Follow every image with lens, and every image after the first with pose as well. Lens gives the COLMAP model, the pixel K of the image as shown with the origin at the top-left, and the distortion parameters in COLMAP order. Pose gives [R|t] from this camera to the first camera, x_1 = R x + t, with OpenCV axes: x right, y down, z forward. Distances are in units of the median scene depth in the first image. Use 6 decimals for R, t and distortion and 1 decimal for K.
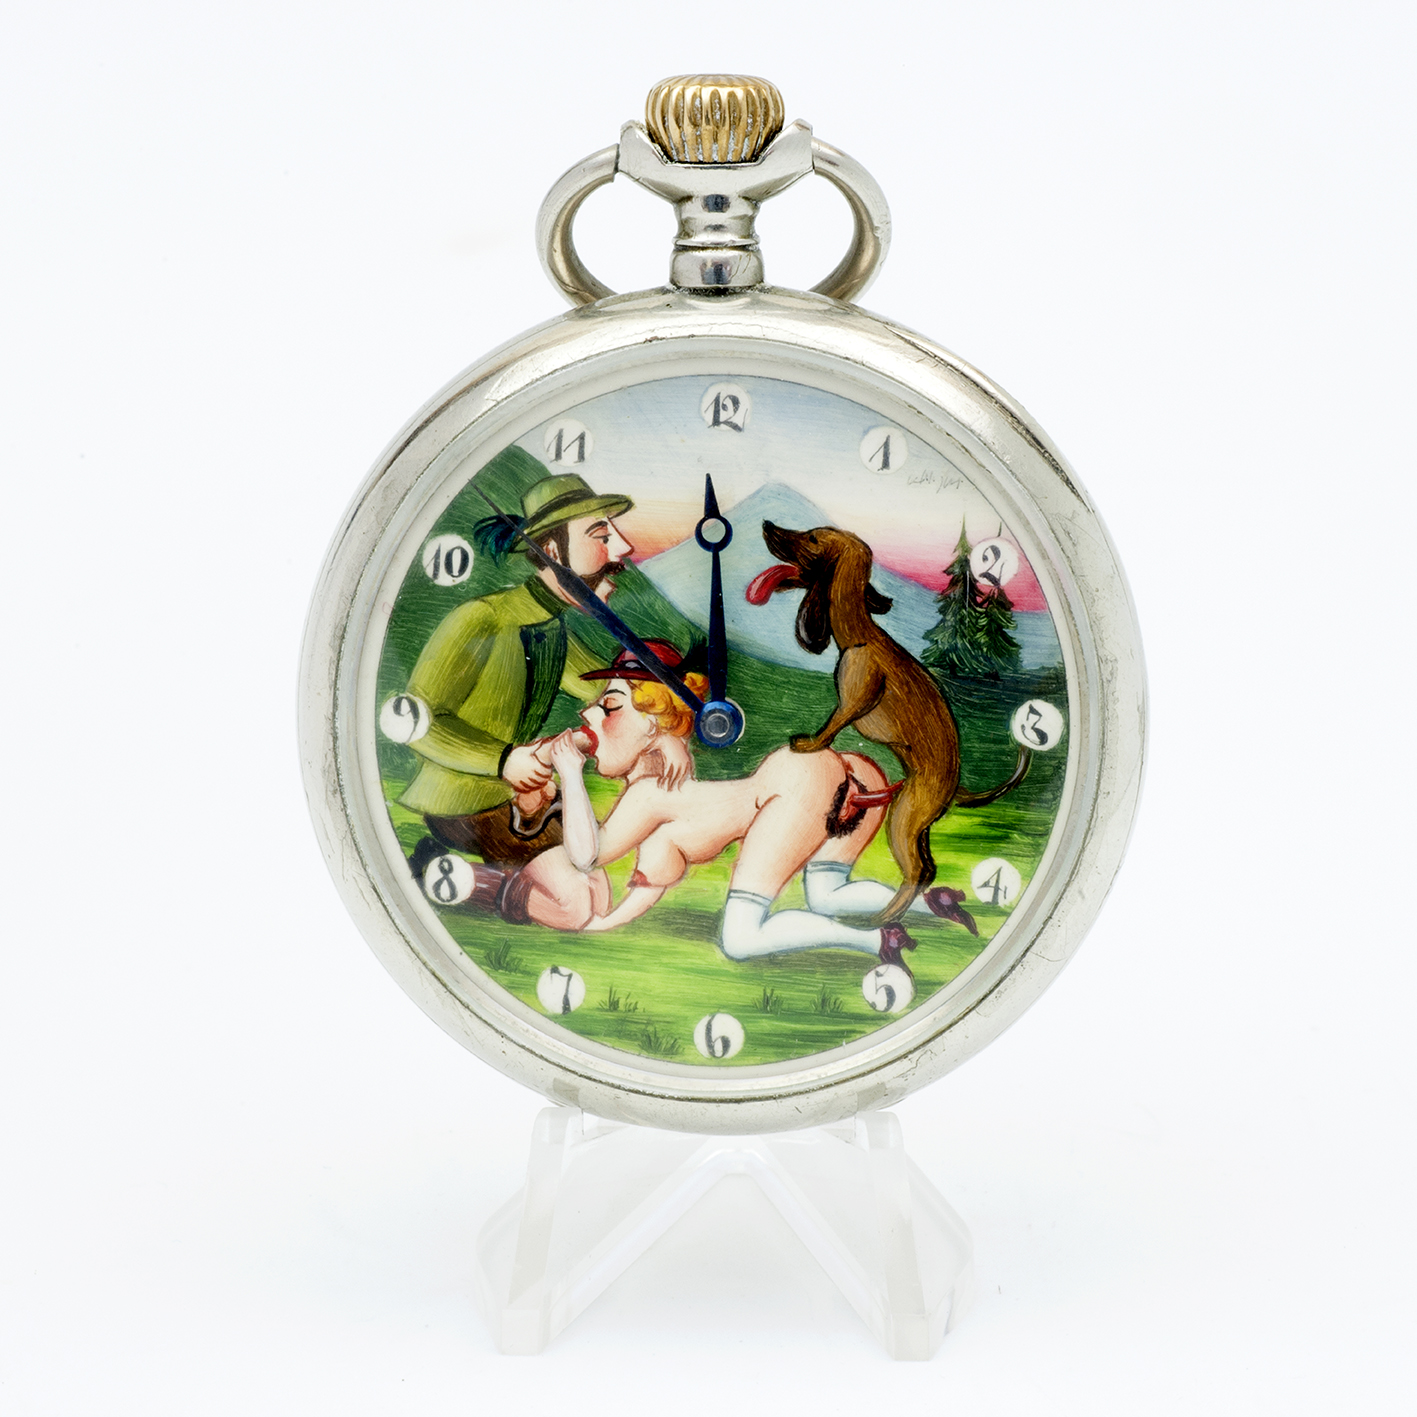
lens RADIAL K [[6465.2, 0, 707.8], [0, 6465.2, 707.7], [0, 0, 1]] dist [0.299487, 0.000000]
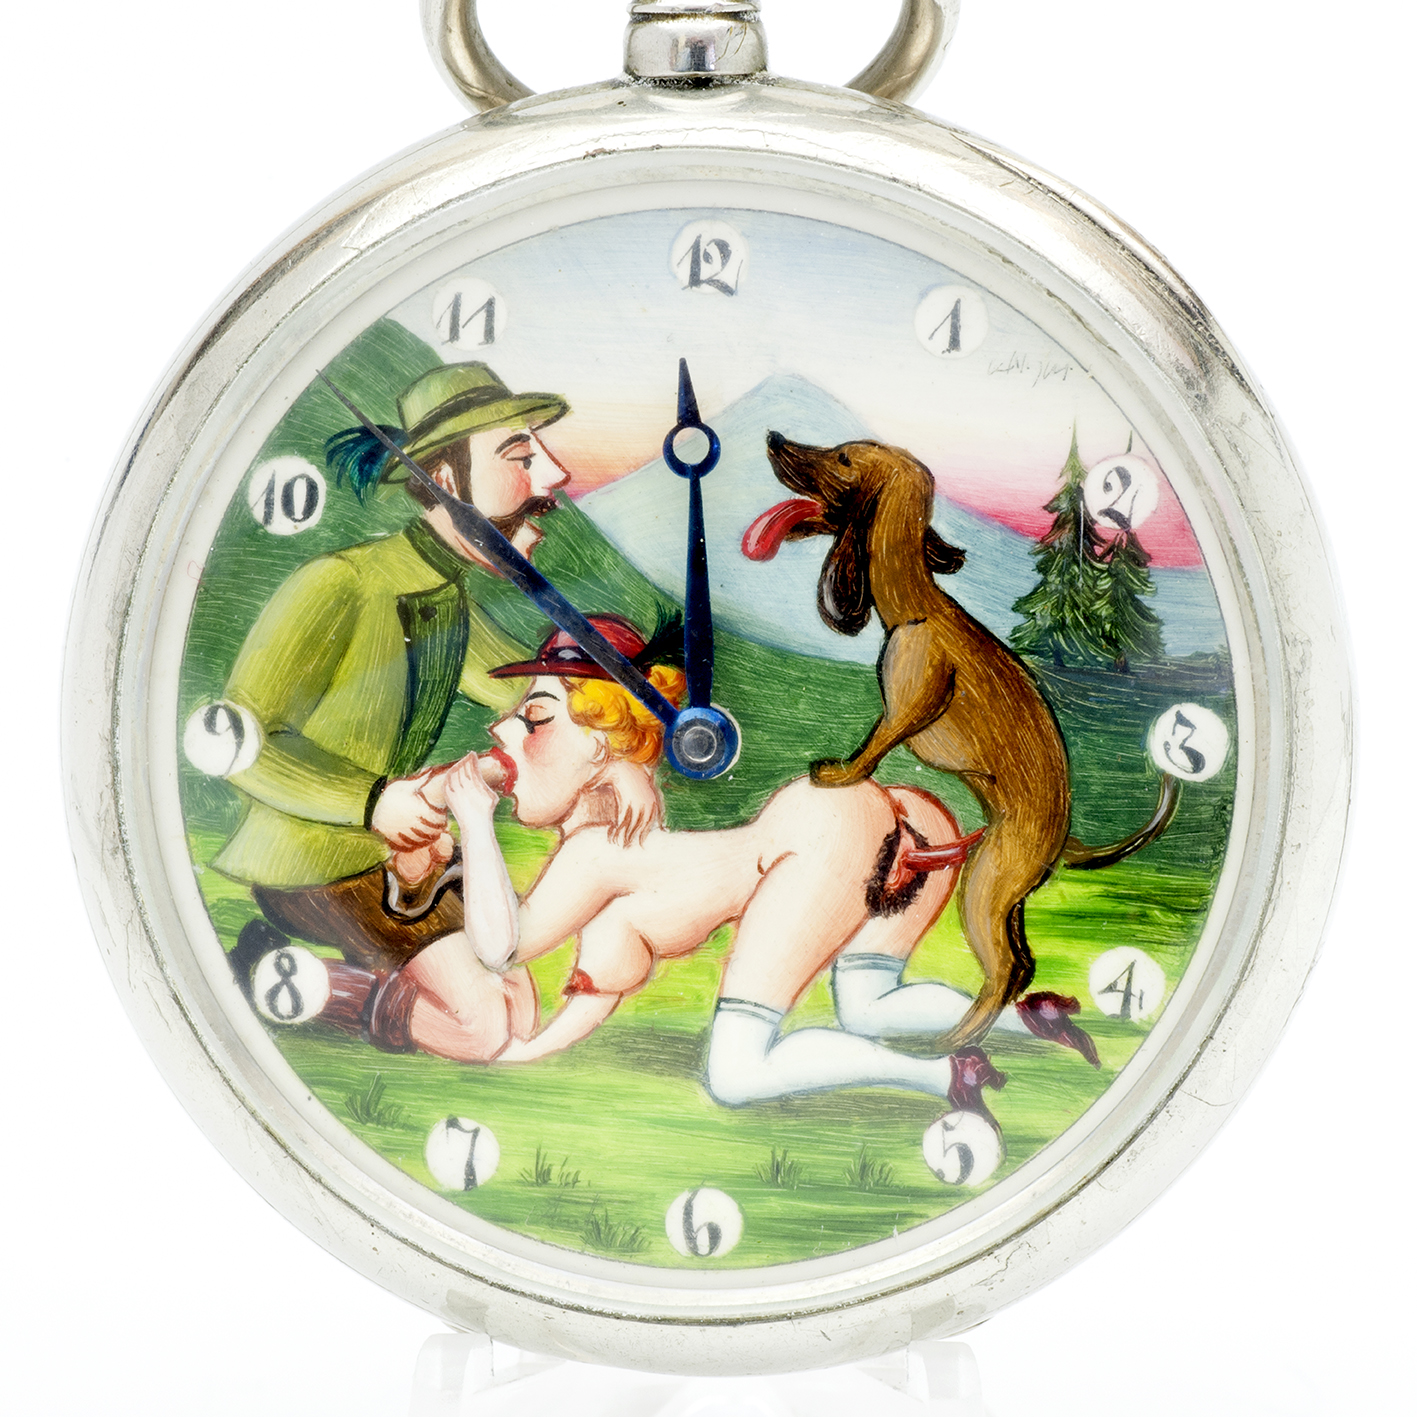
lens RADIAL K [[6465.2, 0, 709.5], [0, 6465.2, 709.6], [0, 0, 1]] dist [0.299487, 0.000000]
pose [[0.999983, -0.004435, -0.003712, 0.004984], [0.004278, 0.999137, -0.041310, 0.026119], [0.003892, 0.041293, 0.999139, 0.345730]]
